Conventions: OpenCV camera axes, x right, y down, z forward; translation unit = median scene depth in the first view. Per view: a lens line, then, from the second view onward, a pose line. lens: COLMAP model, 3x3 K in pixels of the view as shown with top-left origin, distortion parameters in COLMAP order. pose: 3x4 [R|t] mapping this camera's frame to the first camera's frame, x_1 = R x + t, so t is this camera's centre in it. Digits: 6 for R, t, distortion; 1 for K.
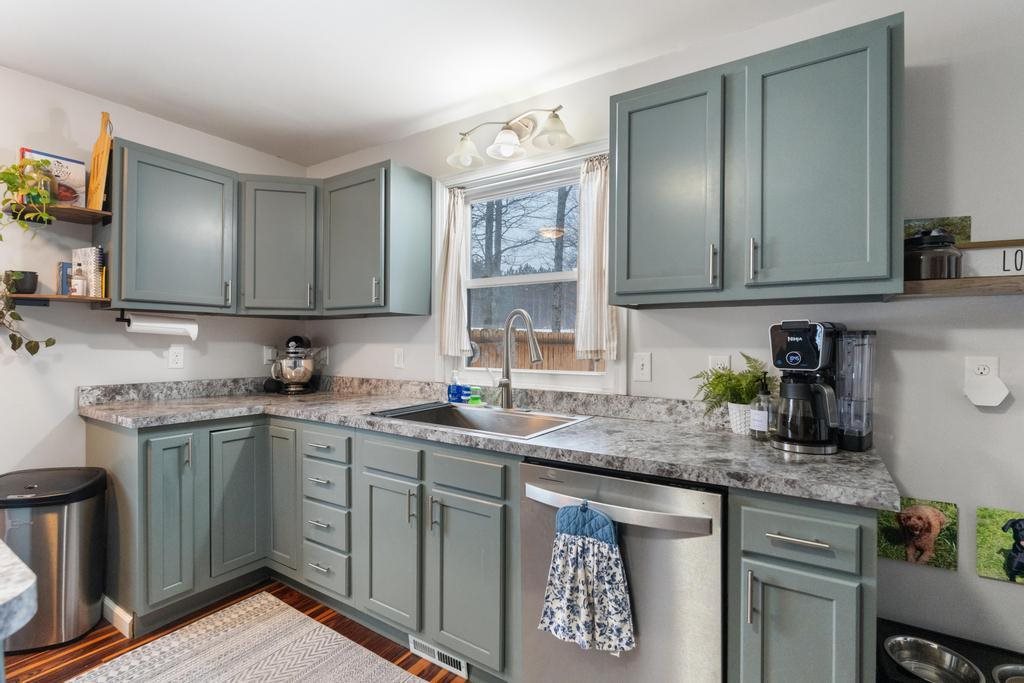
lens RADIAL K [[478.6, 0, 512.0], [0, 478.6, 341.5], [0, 0, 1]] dist [0.000410, 0.000131]
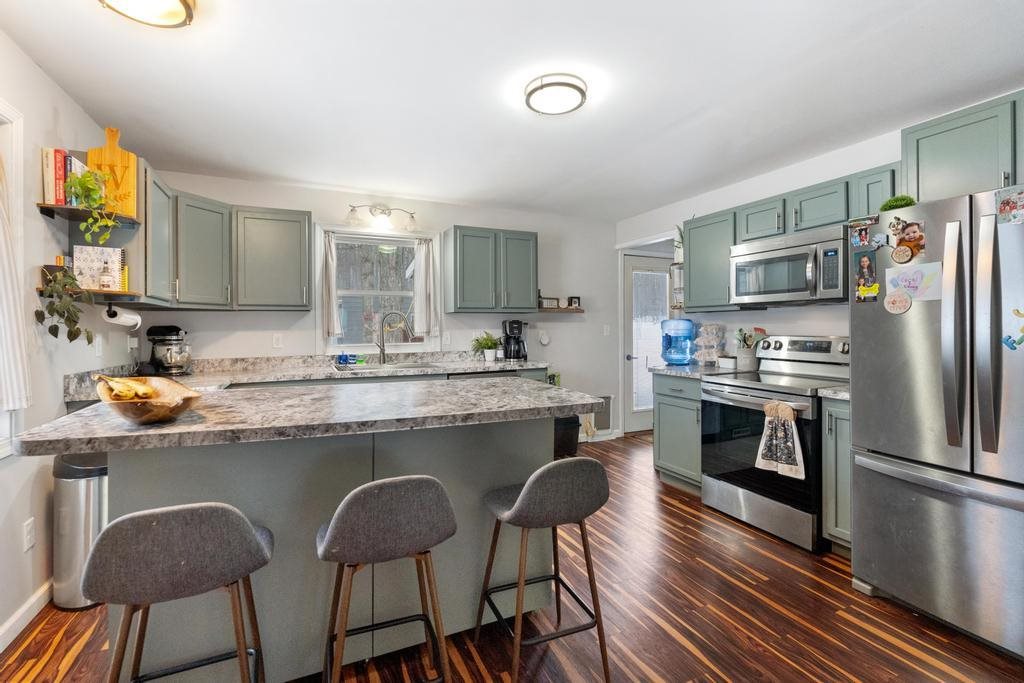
lens RADIAL K [[460.5, 0, 509.6], [0, 460.5, 325.9], [0, 0, 1]] dist [-0.000345, -0.000019]
pose [[0.537032, -0.007568, 0.843528, -1.324046], [0.011796, 0.999929, 0.001461, -0.004746], [-0.843479, 0.009165, 0.537083, -0.390809]]
